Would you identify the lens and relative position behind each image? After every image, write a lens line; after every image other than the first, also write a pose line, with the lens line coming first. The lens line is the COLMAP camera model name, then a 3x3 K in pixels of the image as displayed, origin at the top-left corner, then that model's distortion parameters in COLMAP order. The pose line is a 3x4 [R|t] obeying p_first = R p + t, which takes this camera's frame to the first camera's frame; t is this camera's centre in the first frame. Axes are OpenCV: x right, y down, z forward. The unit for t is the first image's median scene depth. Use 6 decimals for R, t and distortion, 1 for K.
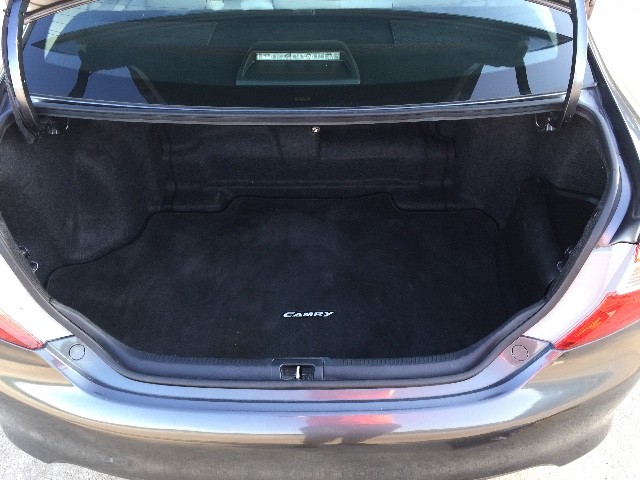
lens RADIAL K [[542.4, 0, 320.0], [0, 542.4, 240.0], [0, 0, 1]] dist [0.102491, -0.148933]
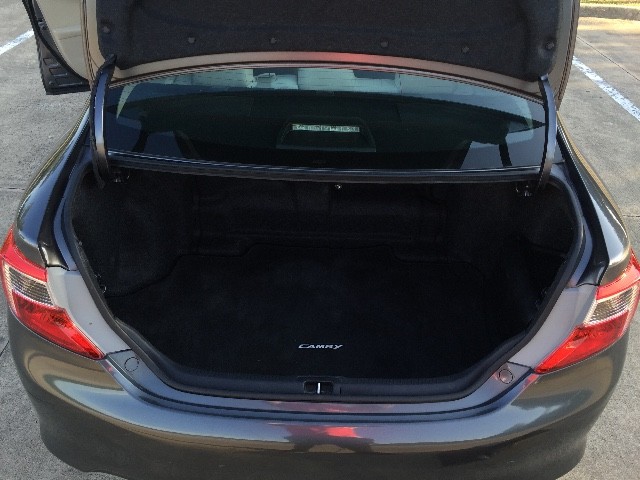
lens RADIAL K [[542.4, 0, 320.0], [0, 542.4, 240.0], [0, 0, 1]] dist [0.102491, -0.148933]
pose [[0.998628, 0.038307, 0.035702, -0.083756], [-0.033894, 0.992561, -0.116932, 0.057331], [-0.039916, 0.115562, 0.992498, -0.183086]]
